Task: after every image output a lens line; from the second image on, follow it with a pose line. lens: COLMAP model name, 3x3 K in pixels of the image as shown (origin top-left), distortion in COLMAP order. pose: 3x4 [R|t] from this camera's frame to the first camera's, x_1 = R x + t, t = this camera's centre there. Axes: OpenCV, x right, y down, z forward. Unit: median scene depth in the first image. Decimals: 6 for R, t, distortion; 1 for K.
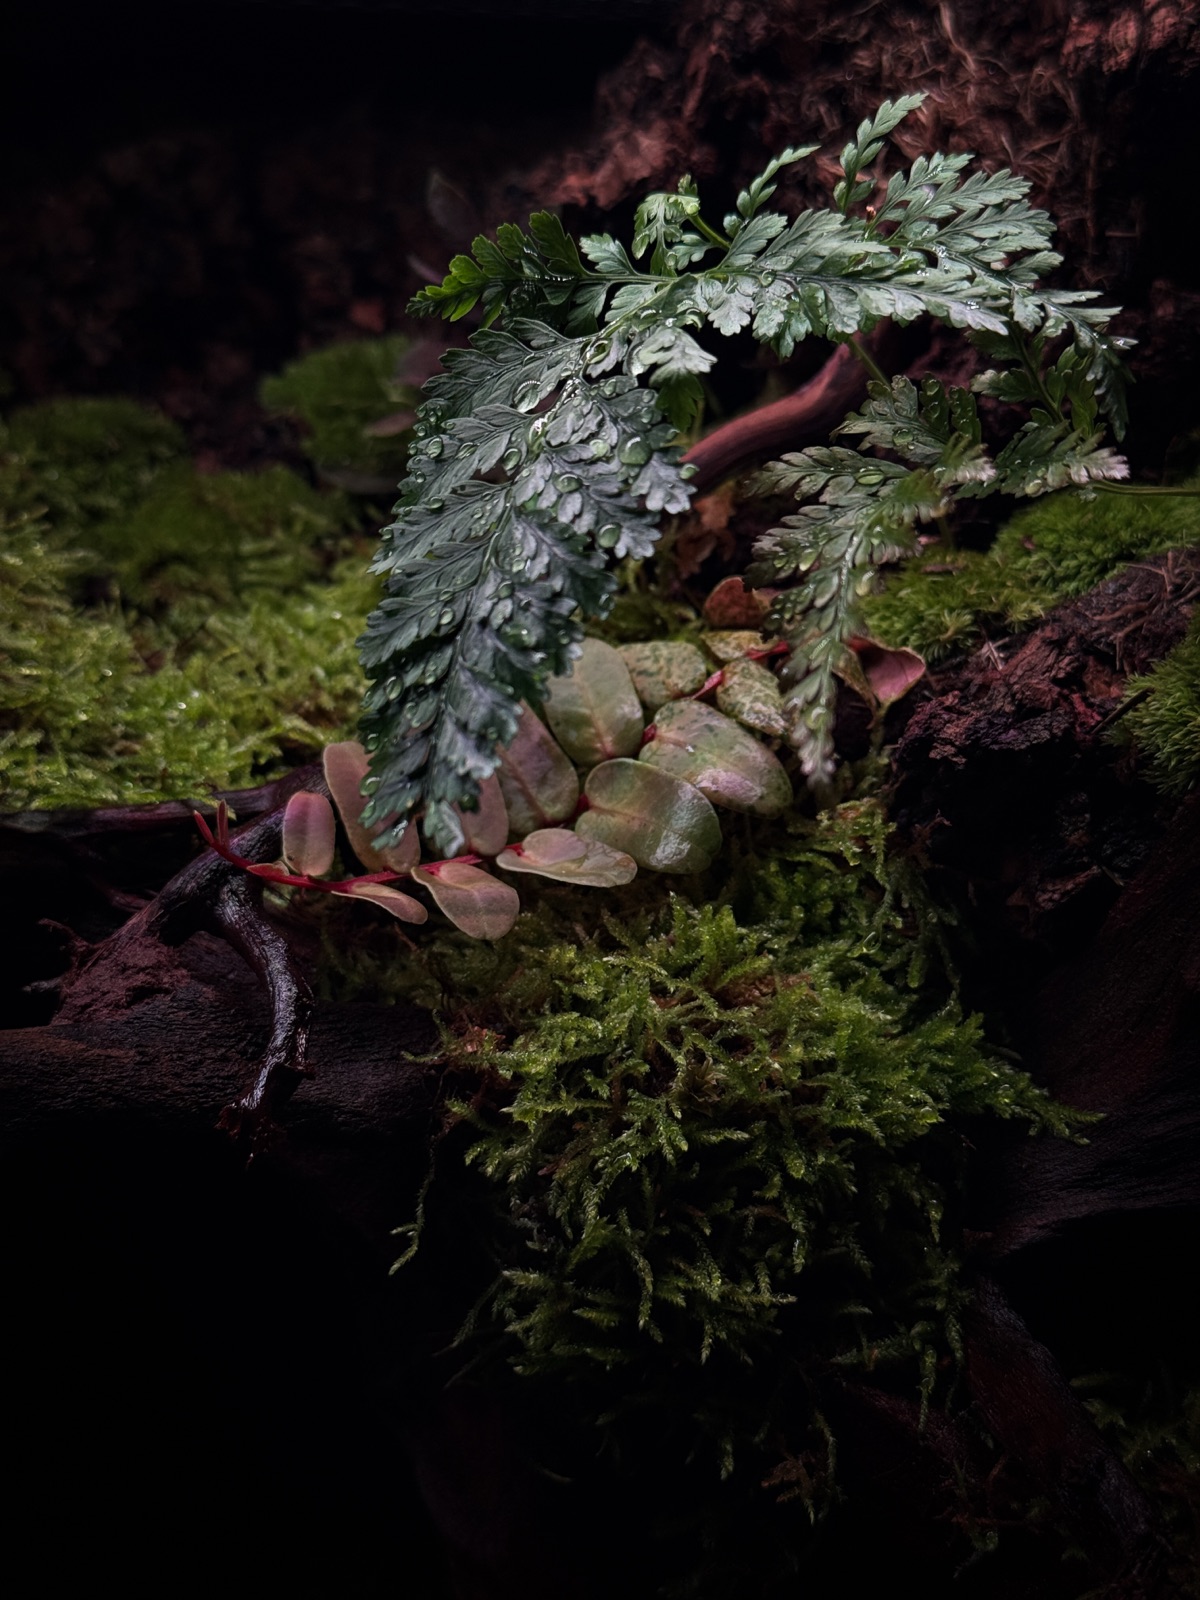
lens RADIAL K [[2219.9, 0, 602.1], [0, 2219.9, 860.5], [0, 0, 1]] dist [0.141406, -0.098389]
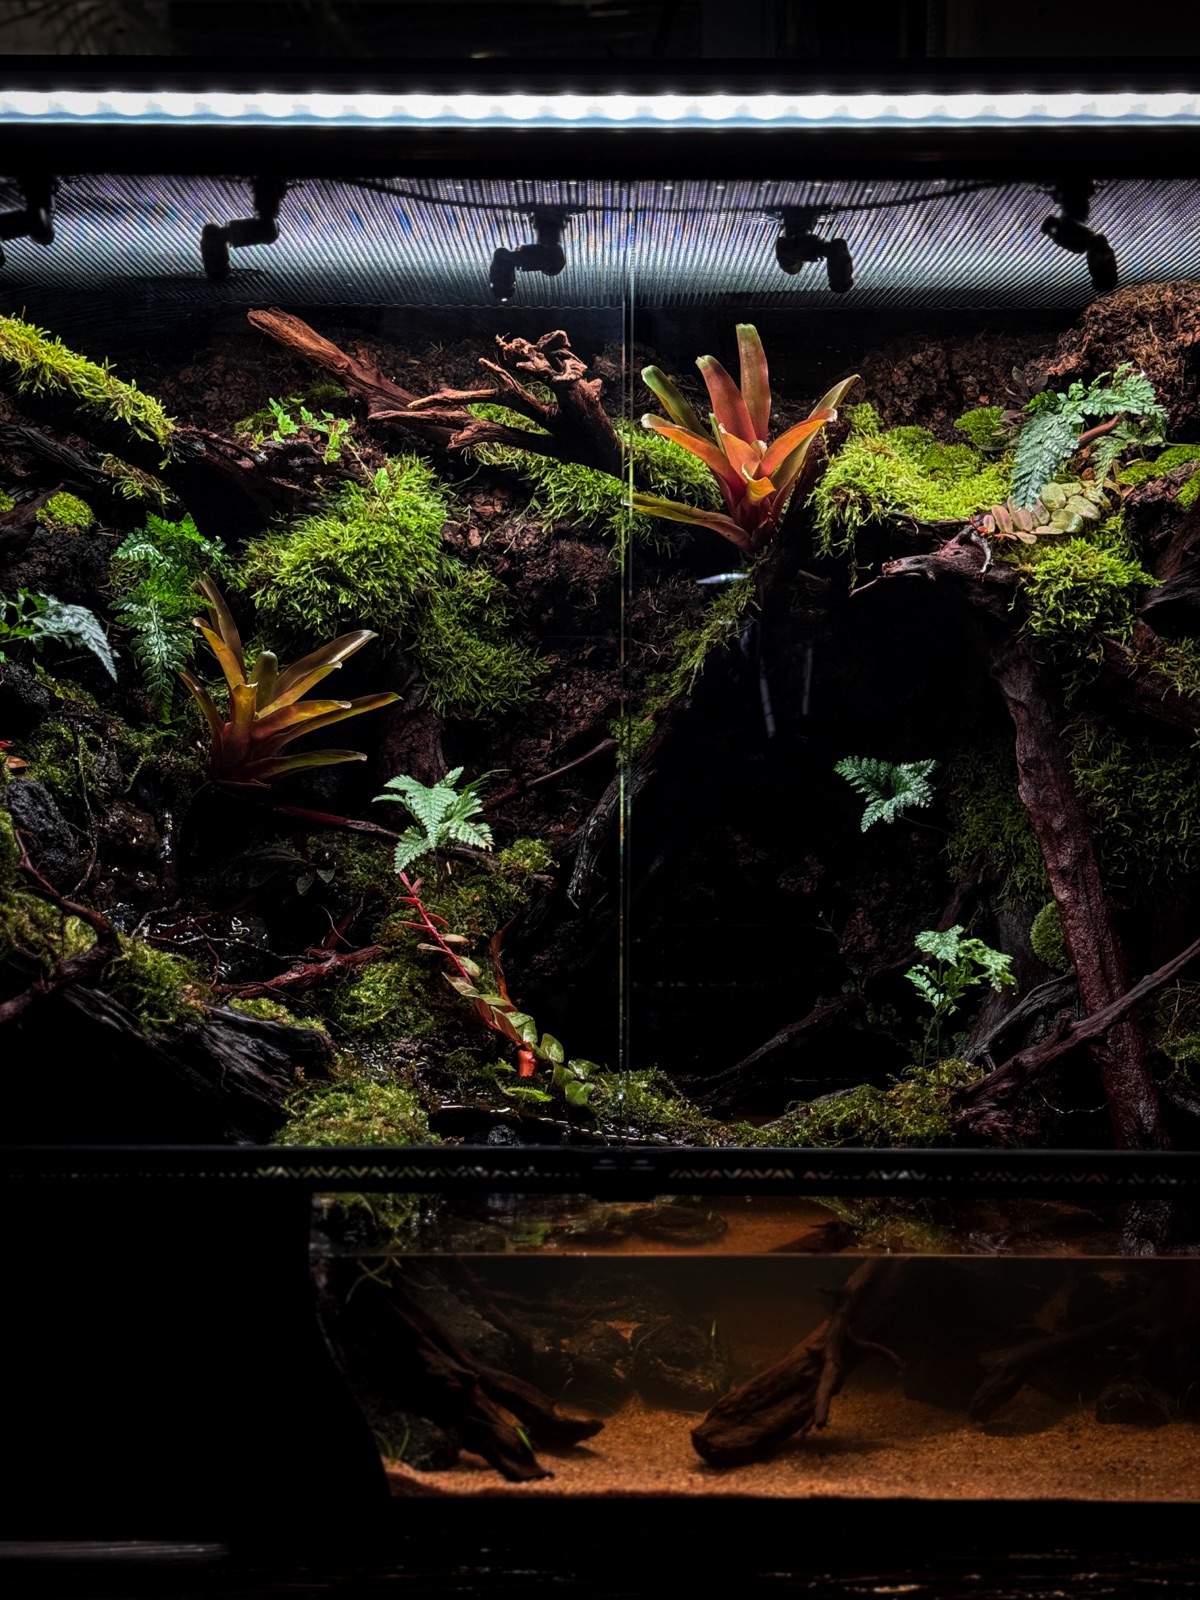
lens RADIAL K [[2219.9, 0, 602.1], [0, 2219.9, 860.5], [0, 0, 1]] dist [0.141406, -0.098389]
pose [[0.984785, 0.028210, -0.171471, -0.111961], [-0.028000, 0.999601, 0.003641, 0.702514], [0.171506, 0.001216, 0.985182, -3.744628]]
